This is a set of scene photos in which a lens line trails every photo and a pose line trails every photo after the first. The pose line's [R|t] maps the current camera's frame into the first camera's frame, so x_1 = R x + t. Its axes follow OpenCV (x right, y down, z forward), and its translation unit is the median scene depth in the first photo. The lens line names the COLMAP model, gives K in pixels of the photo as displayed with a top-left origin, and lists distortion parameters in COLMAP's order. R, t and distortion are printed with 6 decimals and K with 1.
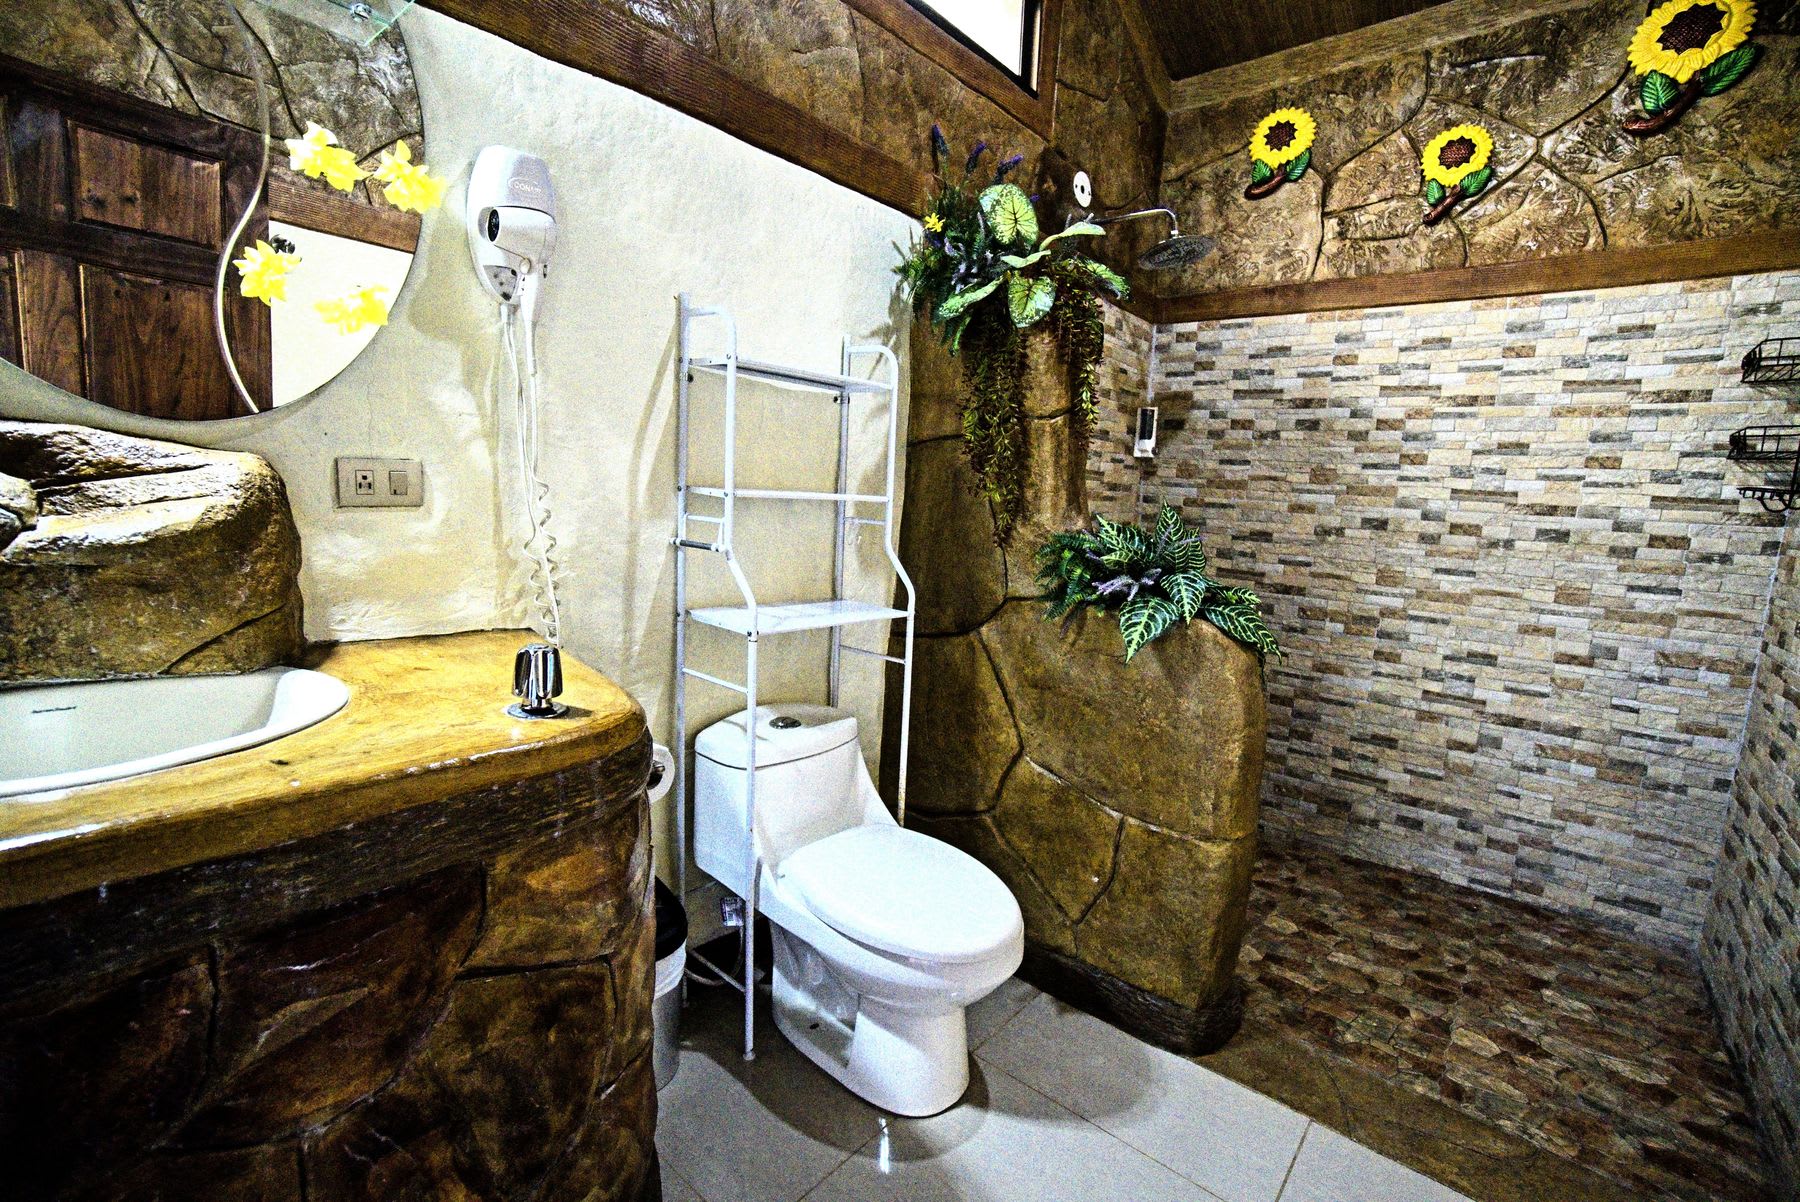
lens RADIAL K [[817.6, 0, 900.0], [0, 817.6, 601.0], [0, 0, 1]] dist [-0.000693, -0.000034]
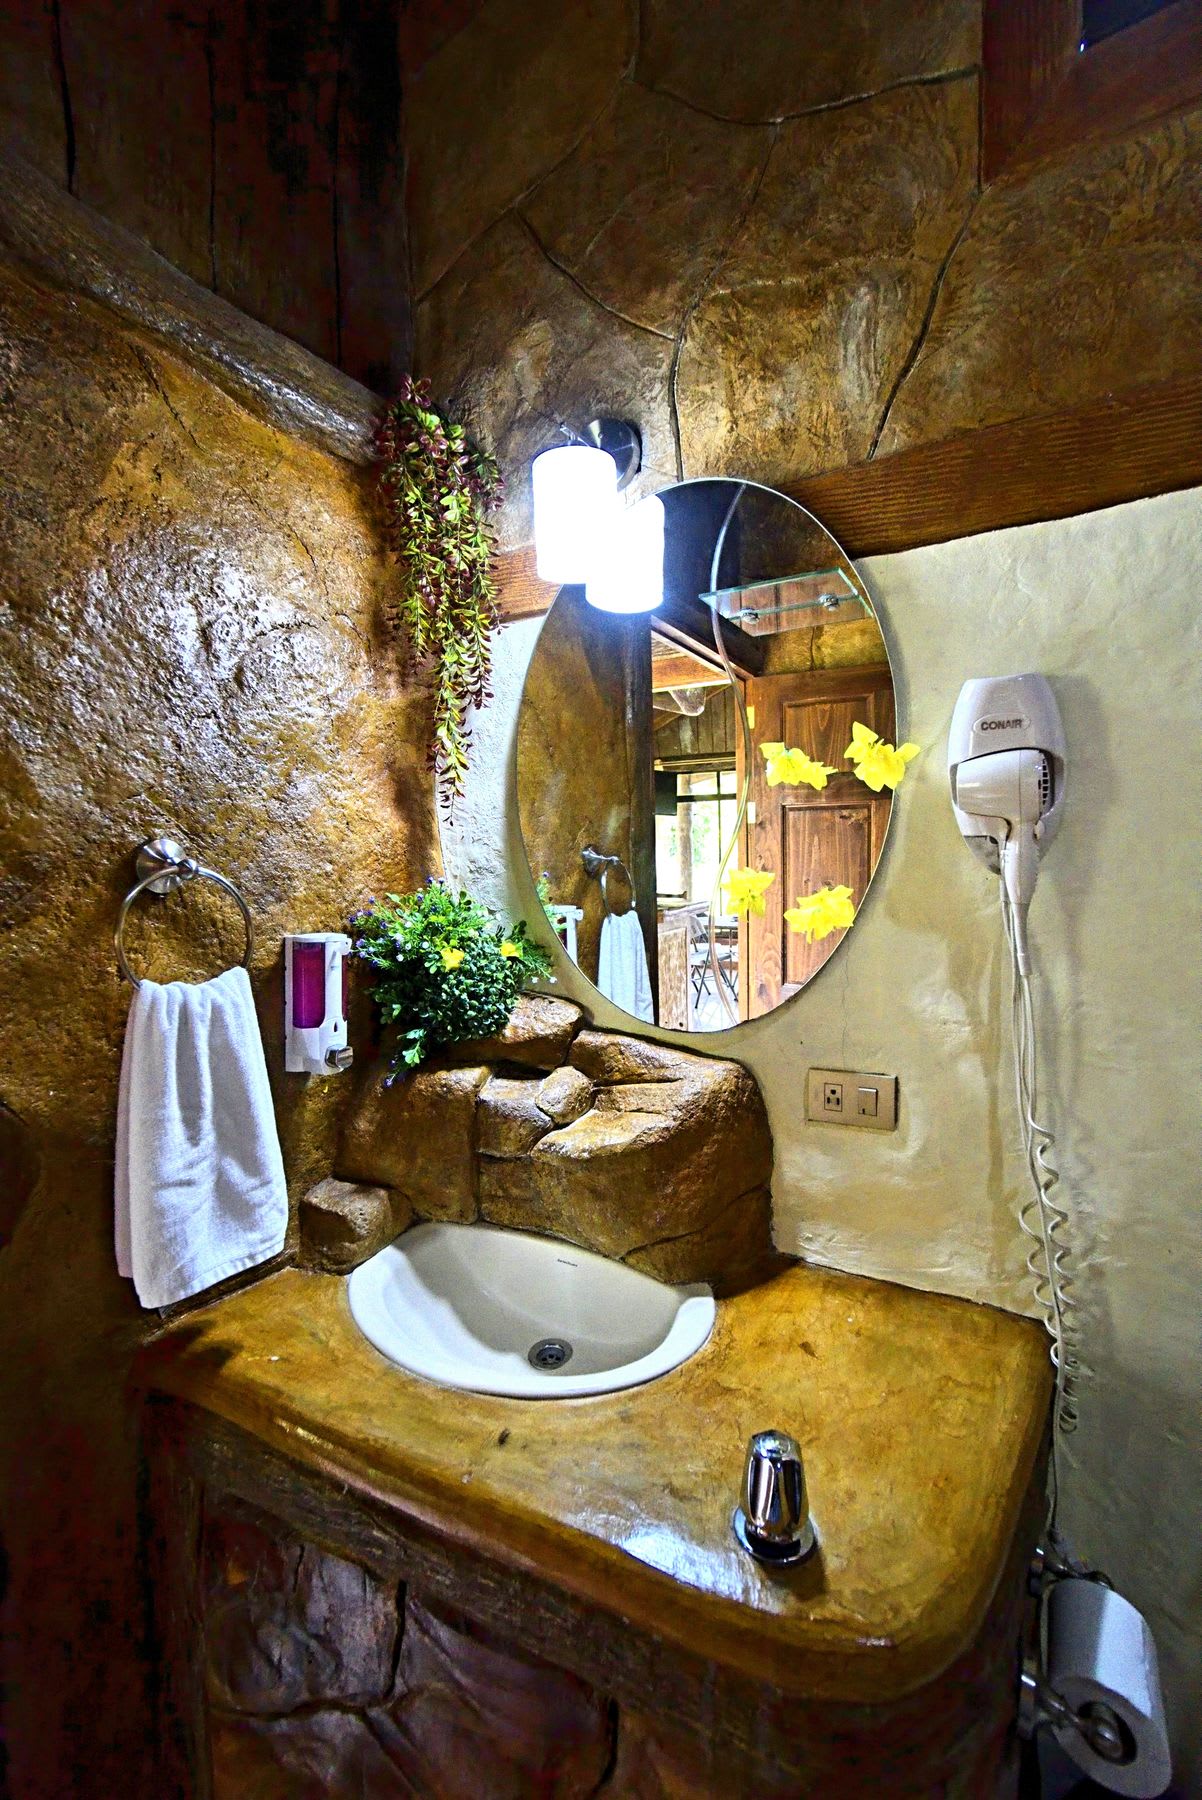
lens RADIAL K [[794.3, 0, 601.0], [0, 794.3, 900.0], [0, 0, 1]] dist [-0.040947, 0.000221]
pose [[0.153447, 0.005071, -0.988144, 0.181257], [-0.106576, 0.994239, -0.011448, -0.372431], [0.982393, 0.107069, 0.153103, 0.688199]]
